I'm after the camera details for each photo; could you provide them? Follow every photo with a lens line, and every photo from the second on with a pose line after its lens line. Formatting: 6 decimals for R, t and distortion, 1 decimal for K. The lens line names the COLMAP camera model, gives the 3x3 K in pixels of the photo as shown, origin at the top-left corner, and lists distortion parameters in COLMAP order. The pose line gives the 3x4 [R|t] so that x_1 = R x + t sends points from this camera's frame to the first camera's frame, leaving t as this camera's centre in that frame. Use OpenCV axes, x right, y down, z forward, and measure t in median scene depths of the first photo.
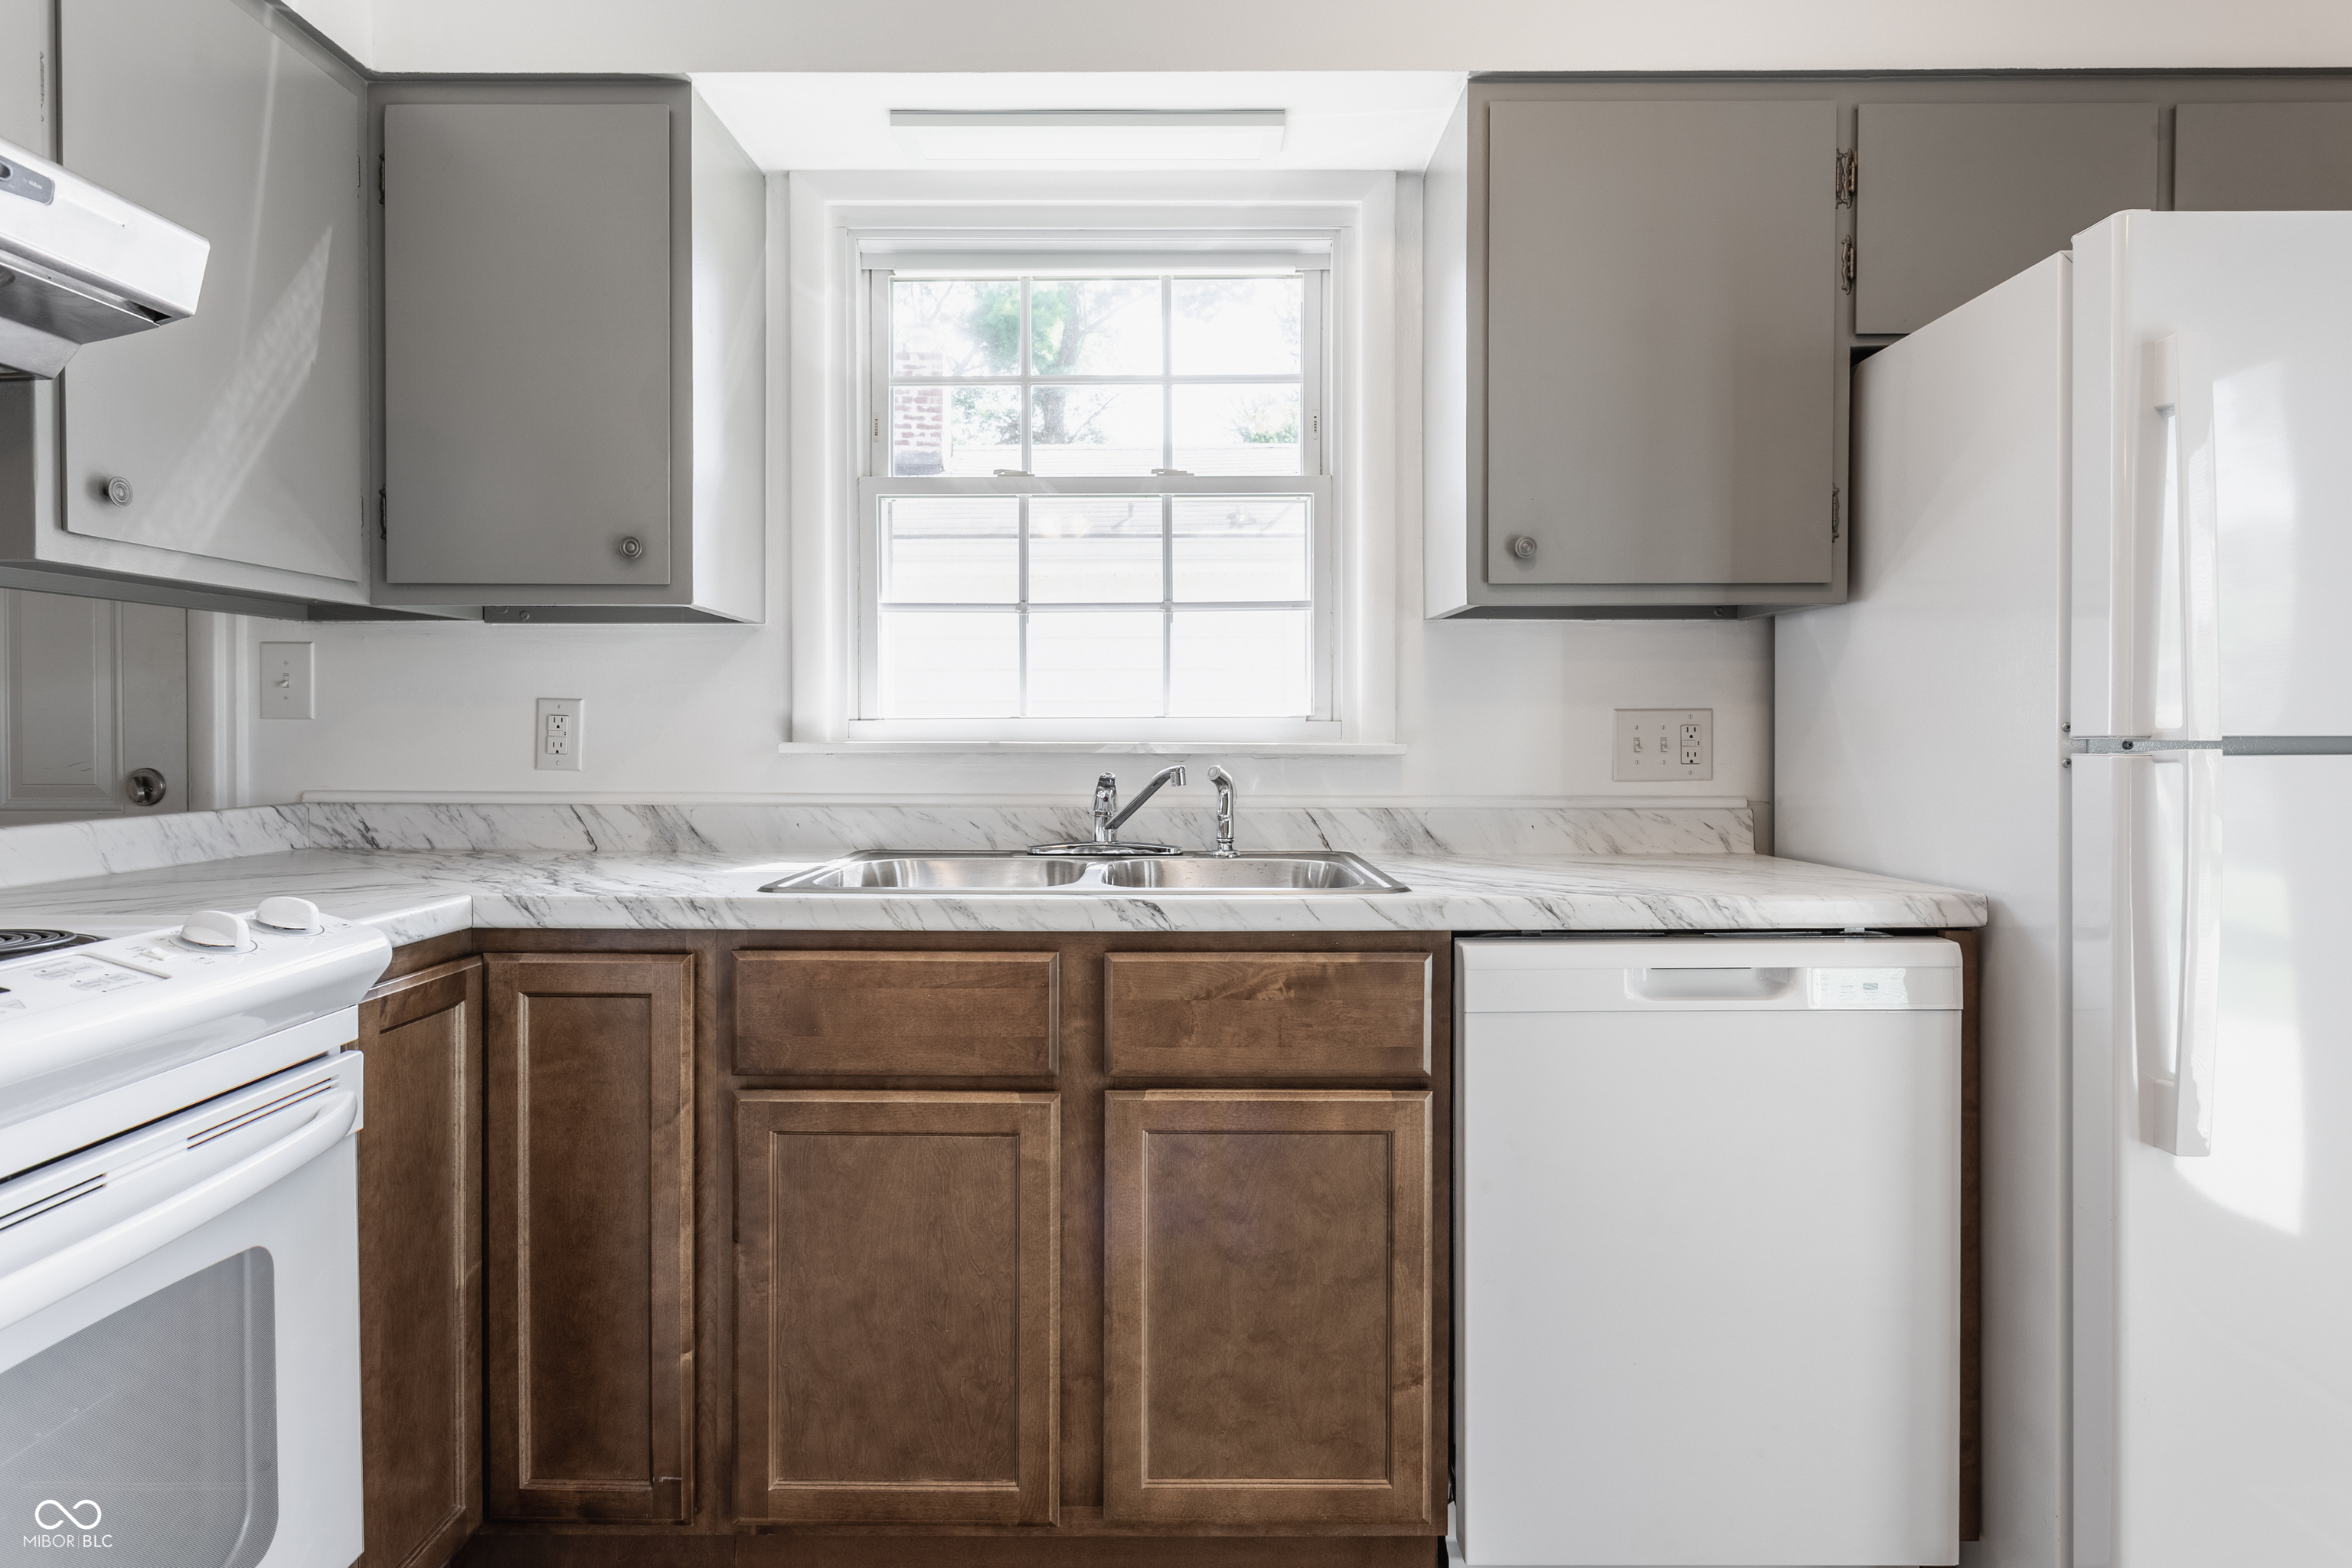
lens RADIAL K [[1280.7, 0, 1172.2], [0, 1280.7, 743.6], [0, 0, 1]] dist [-0.000130, 0.000919]
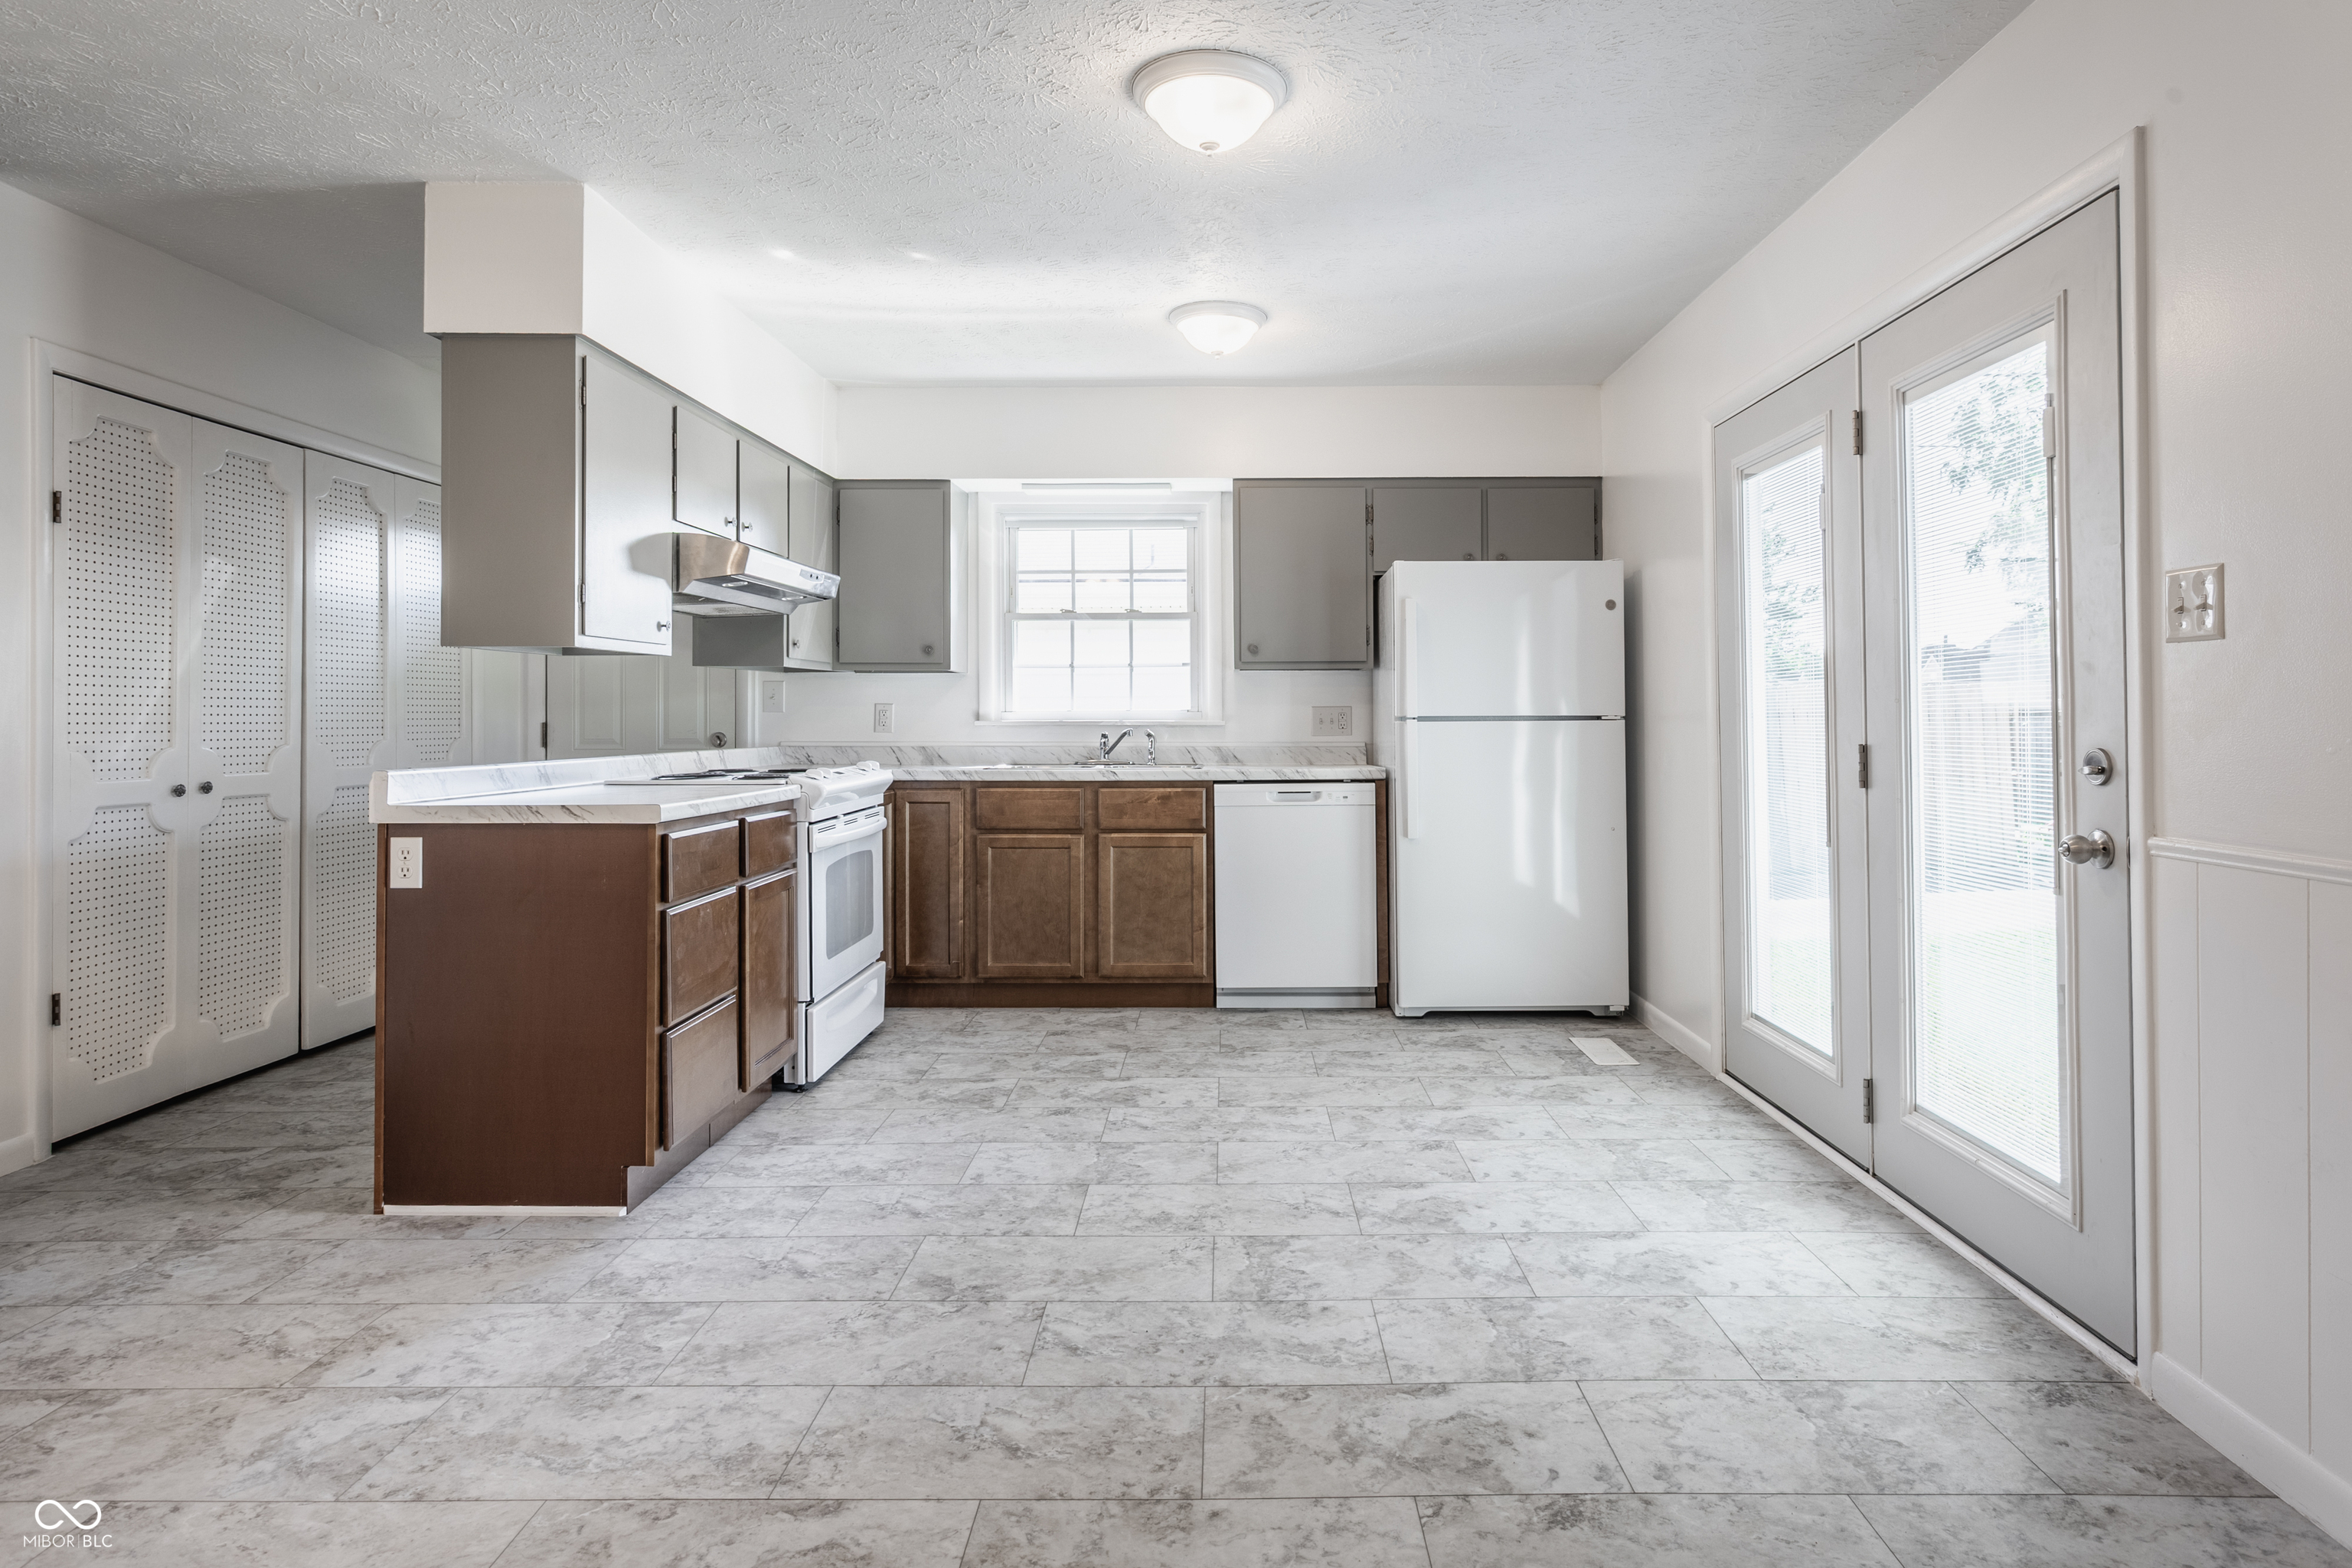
lens RADIAL K [[1286.4, 0, 1230.3], [0, 1286.4, 711.2], [0, 0, 1]] dist [-0.005749, 0.002745]
pose [[0.999994, -0.002659, 0.002346, 0.250462], [0.002701, 0.999833, -0.018079, 0.035615], [-0.002297, 0.018086, 0.999834, -2.034009]]
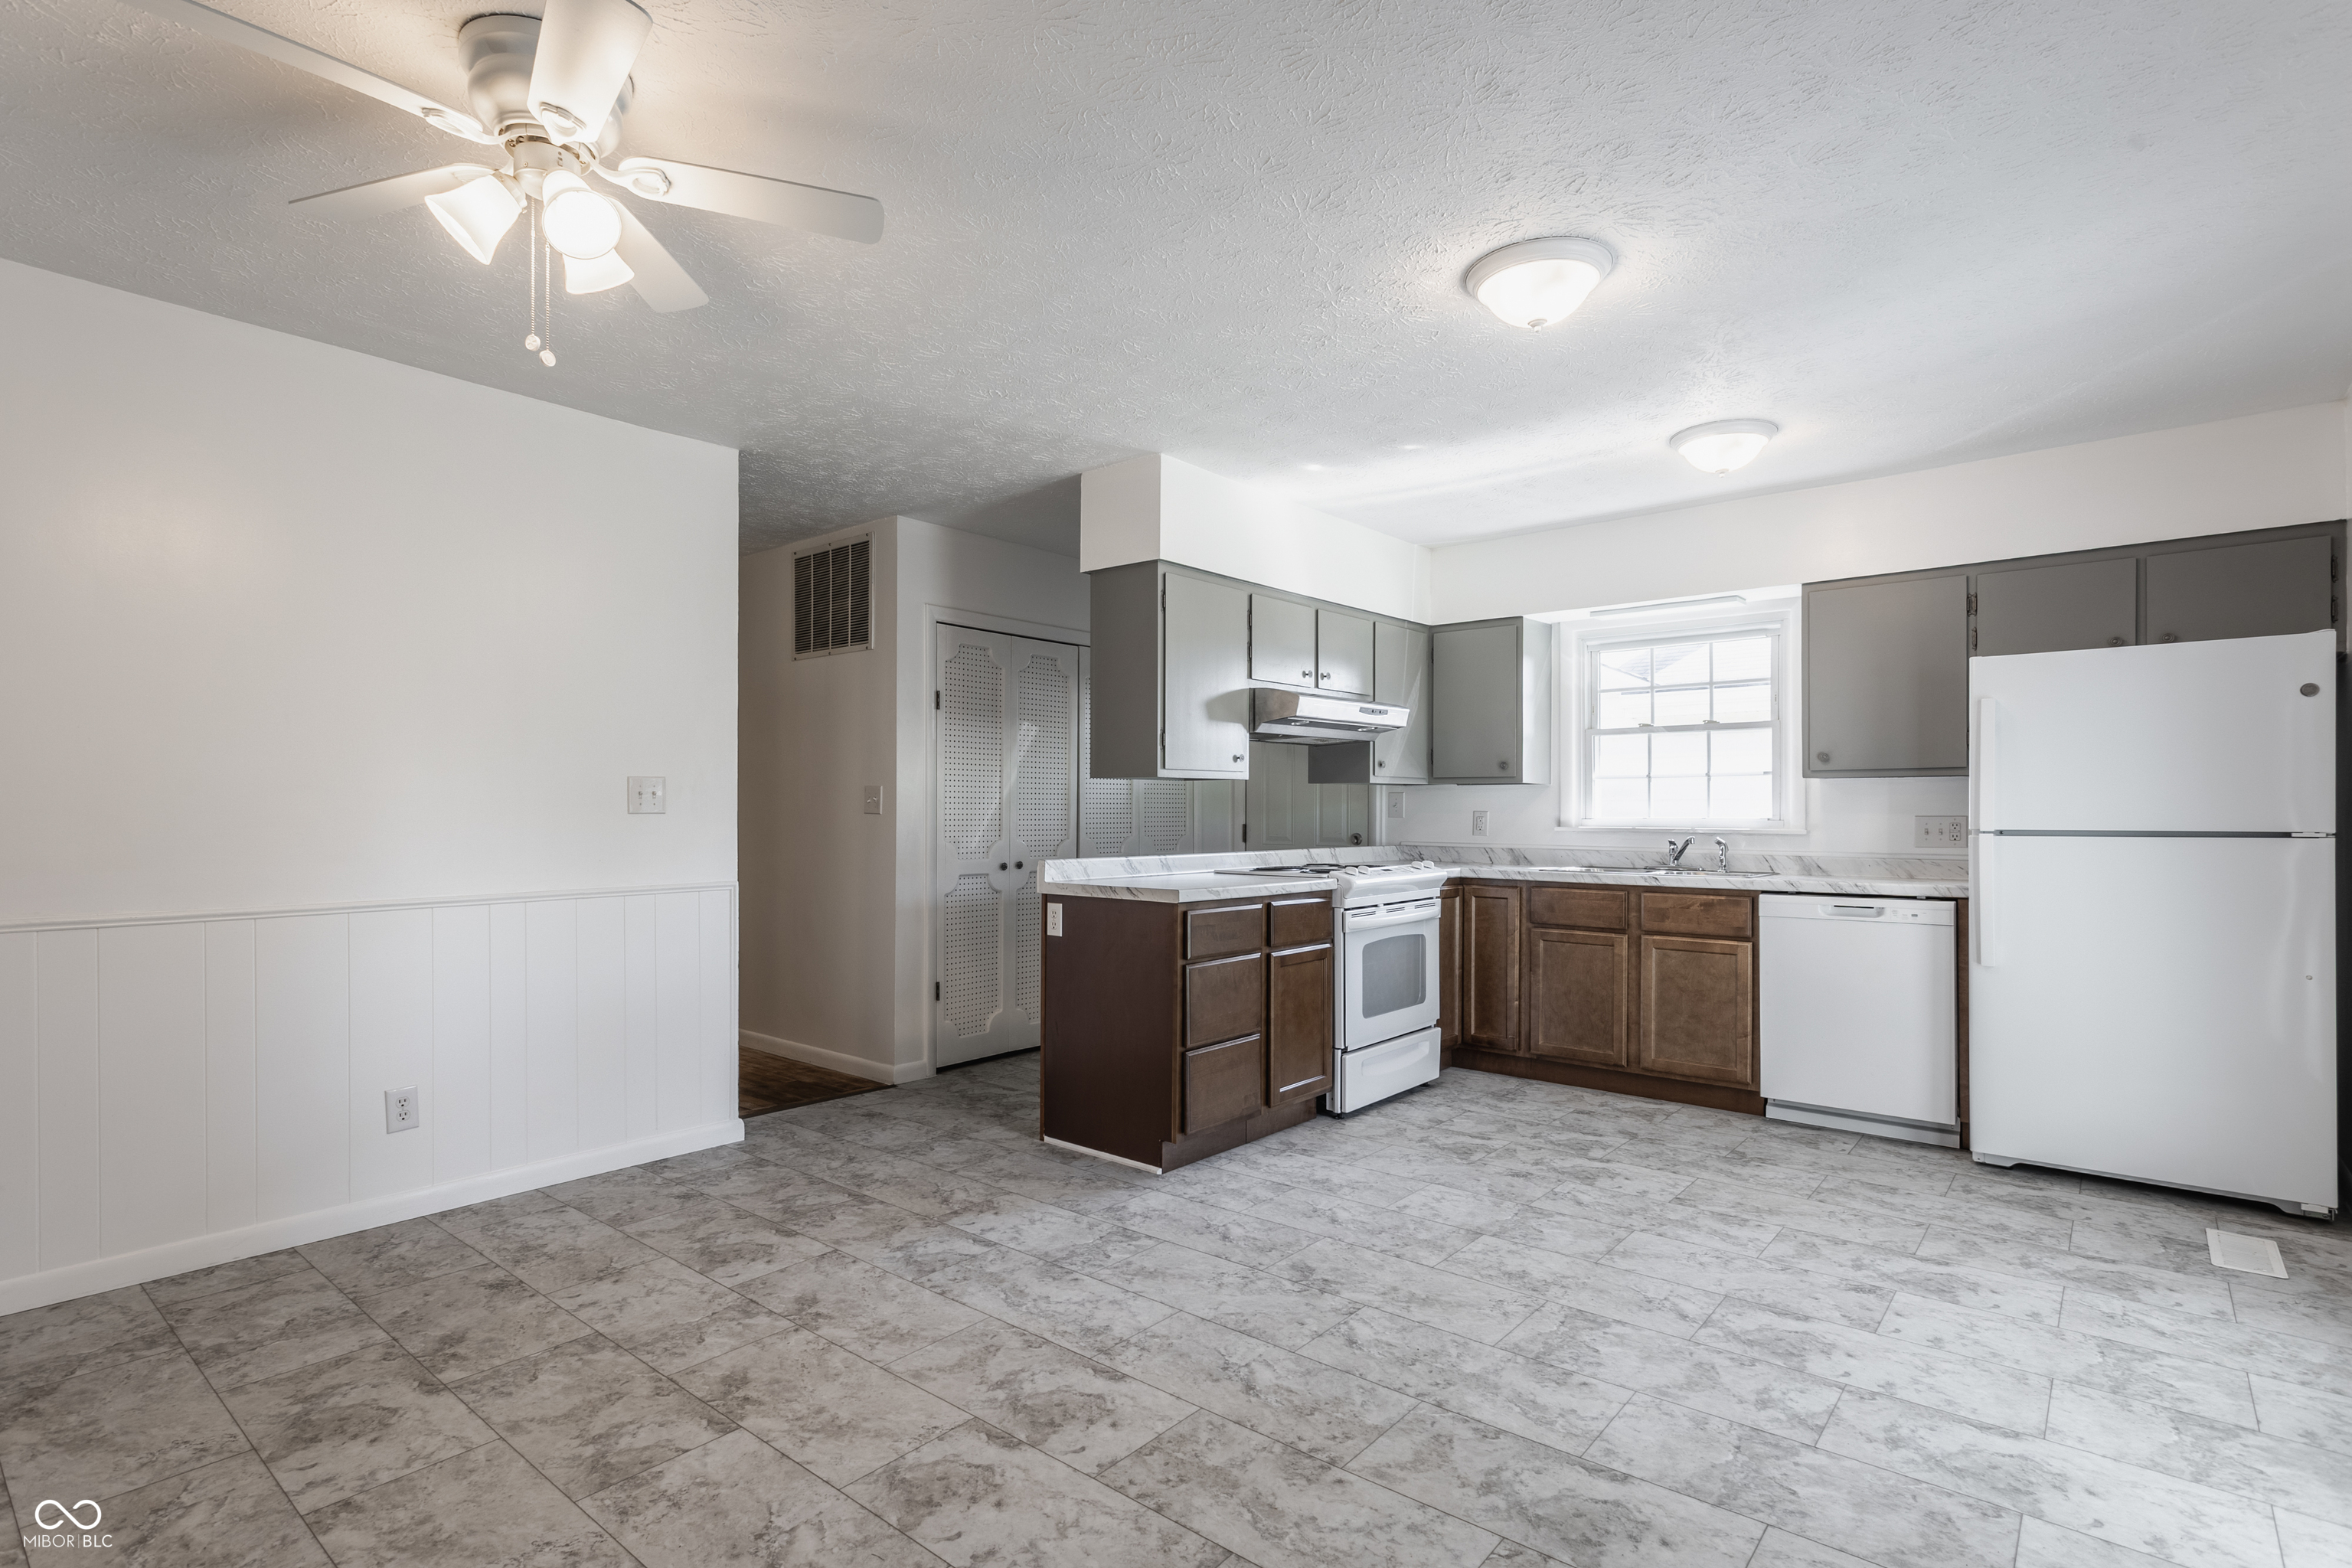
lens RADIAL K [[1143.5, 0, 1151.6], [0, 1143.5, 818.4], [0, 0, 1]] dist [0.000325, 0.001685]
pose [[0.758450, 0.004836, -0.651713, 0.883205], [-0.010236, 0.999938, -0.004492, 0.000958], [0.651651, 0.010078, 0.758452, -1.989296]]
